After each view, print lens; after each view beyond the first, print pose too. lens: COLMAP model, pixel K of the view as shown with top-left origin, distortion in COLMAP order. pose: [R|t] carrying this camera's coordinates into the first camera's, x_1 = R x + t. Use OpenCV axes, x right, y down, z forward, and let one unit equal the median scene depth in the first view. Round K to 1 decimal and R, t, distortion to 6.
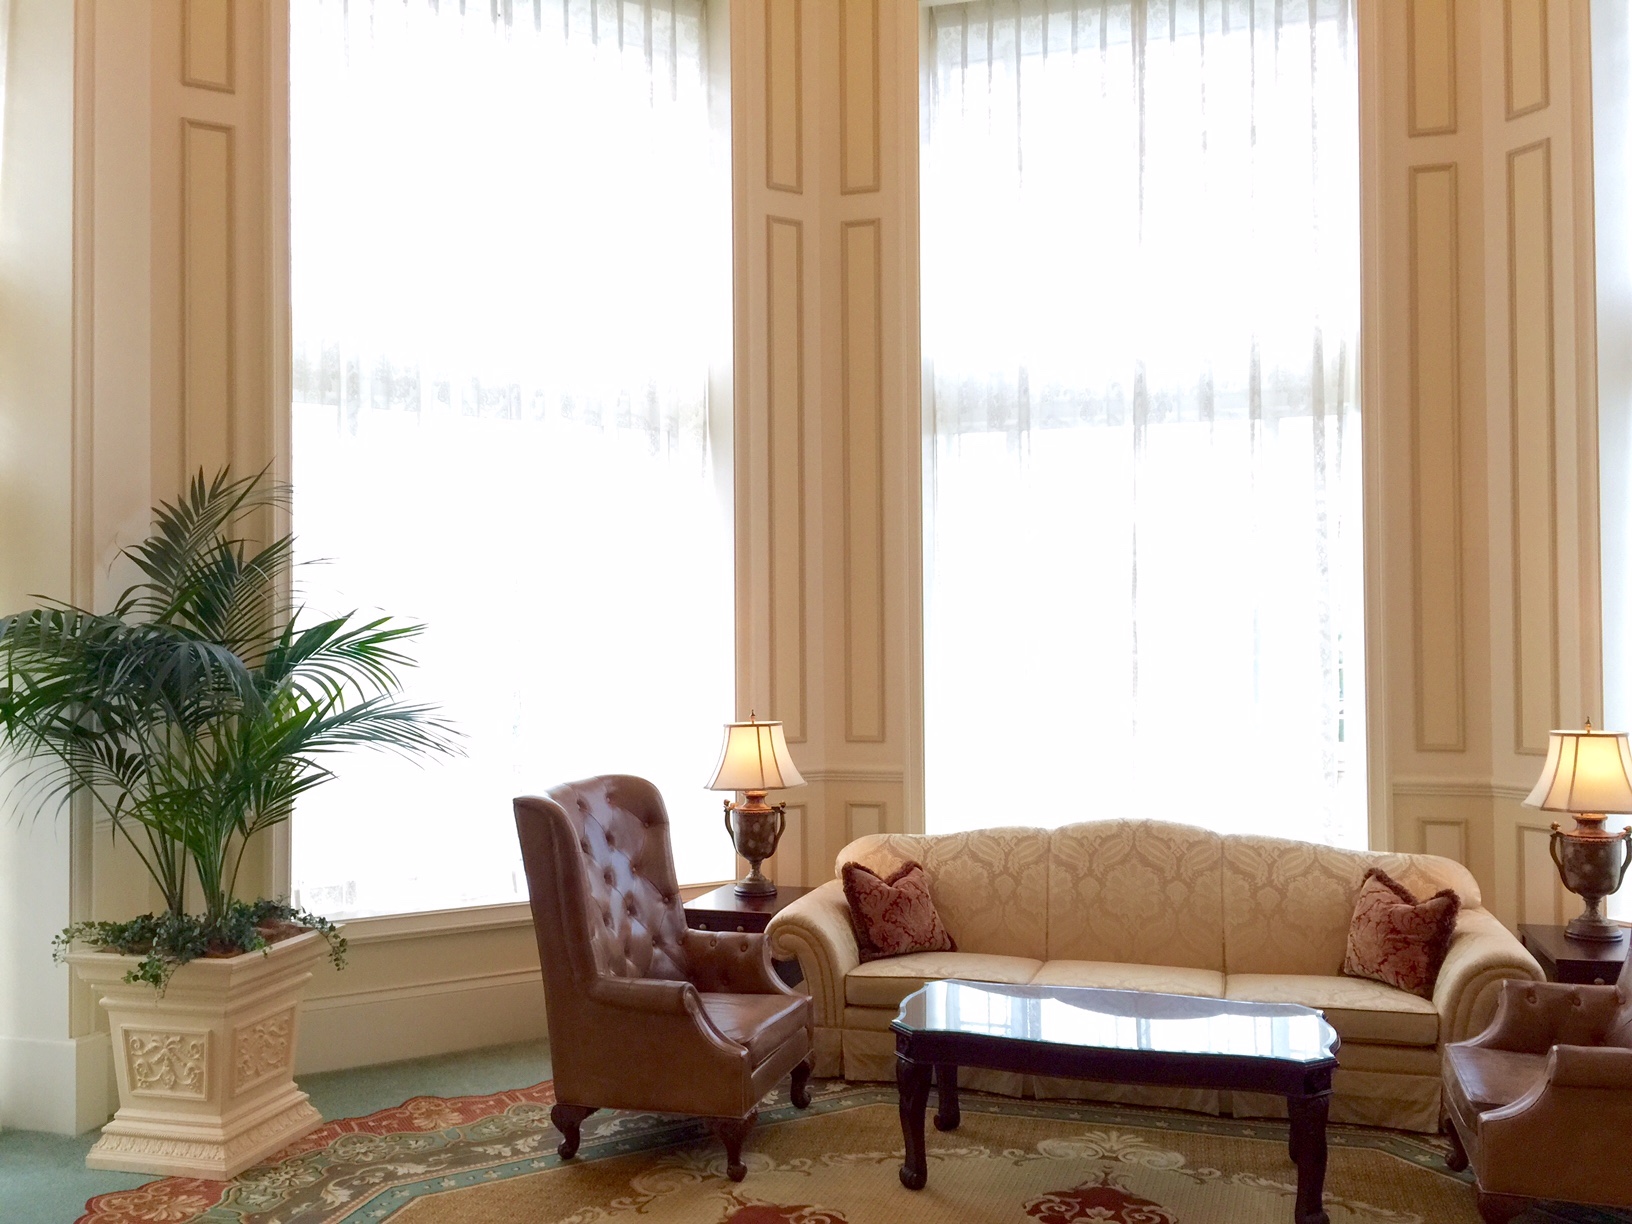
lens RADIAL K [[1408.5, 0, 815.7], [0, 1408.5, 612.9], [0, 0, 1]] dist [0.062741, -0.036276]
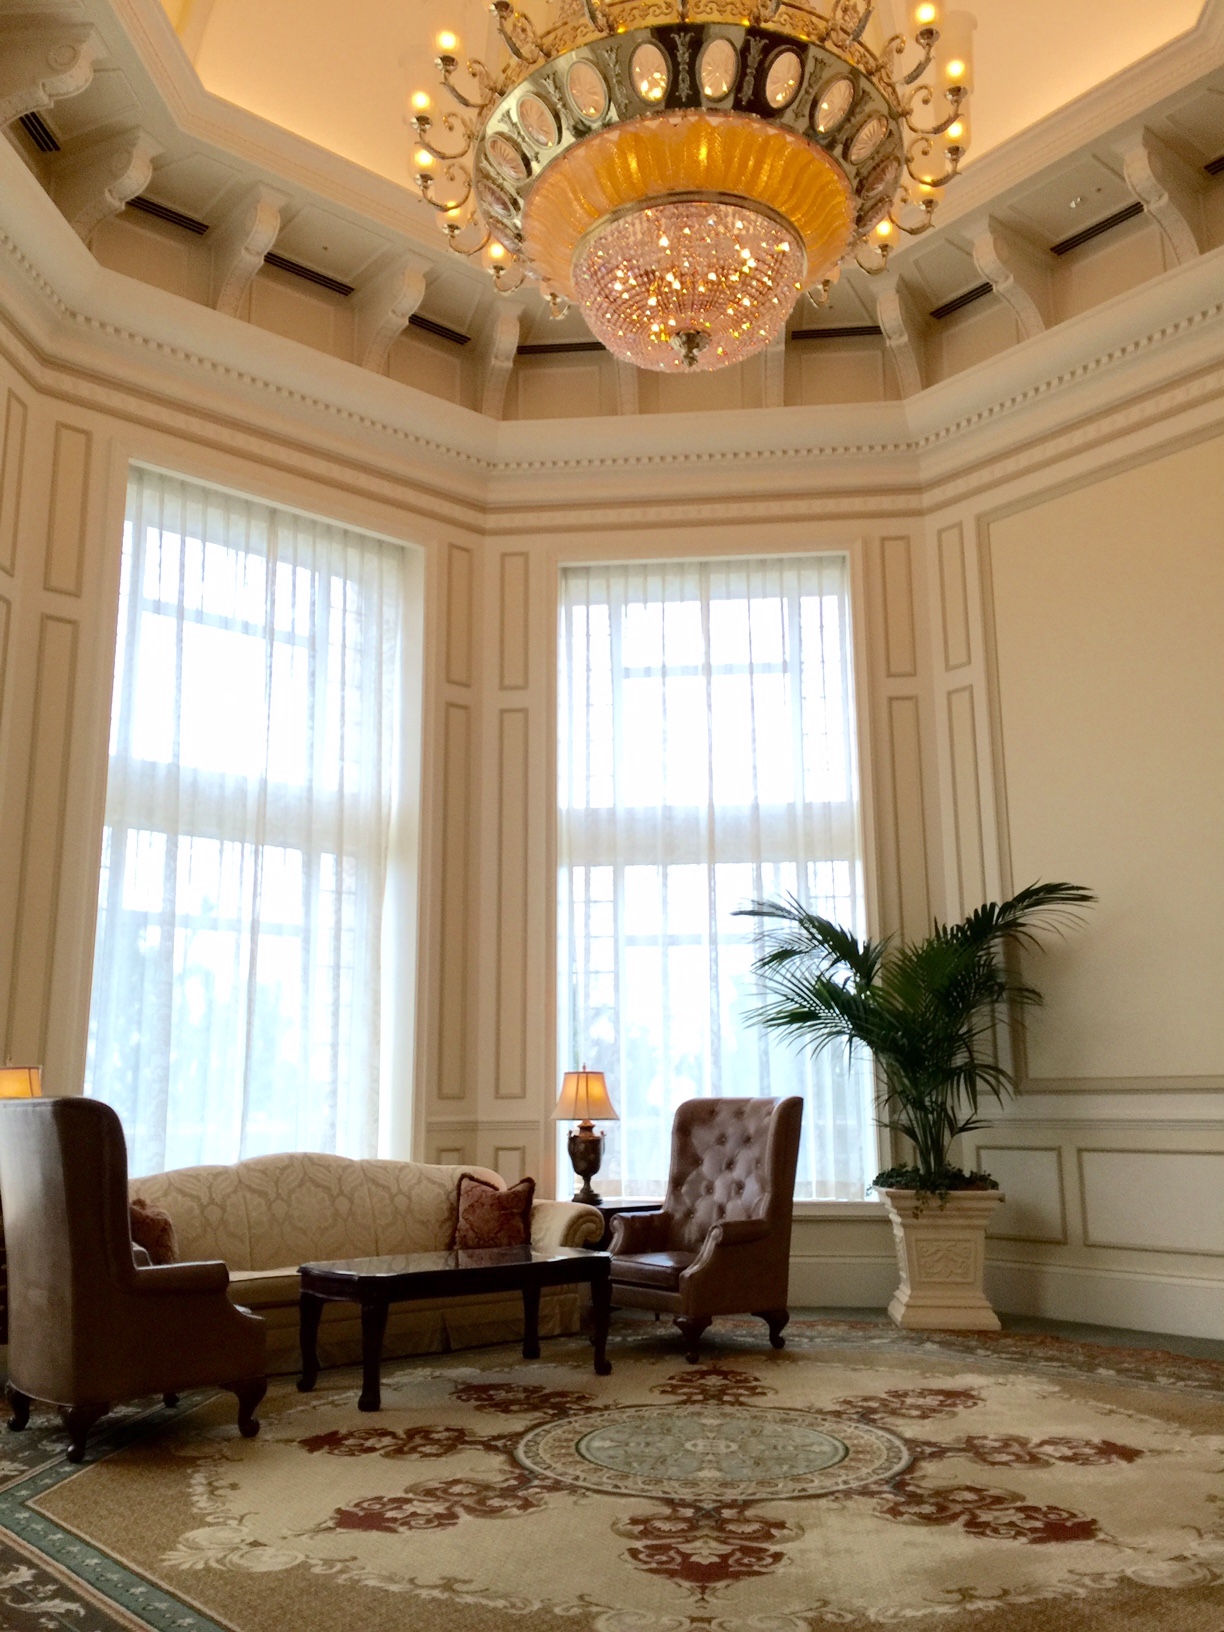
lens RADIAL K [[1408.5, 0, 606.7], [0, 1408.5, 816.1], [0, 0, 1]] dist [0.062741, -0.036276]
pose [[0.542601, 0.177091, 0.821111, -0.710425], [-0.012646, 0.979135, -0.202815, 0.108191], [-0.839895, 0.099664, 0.533520, 0.084626]]
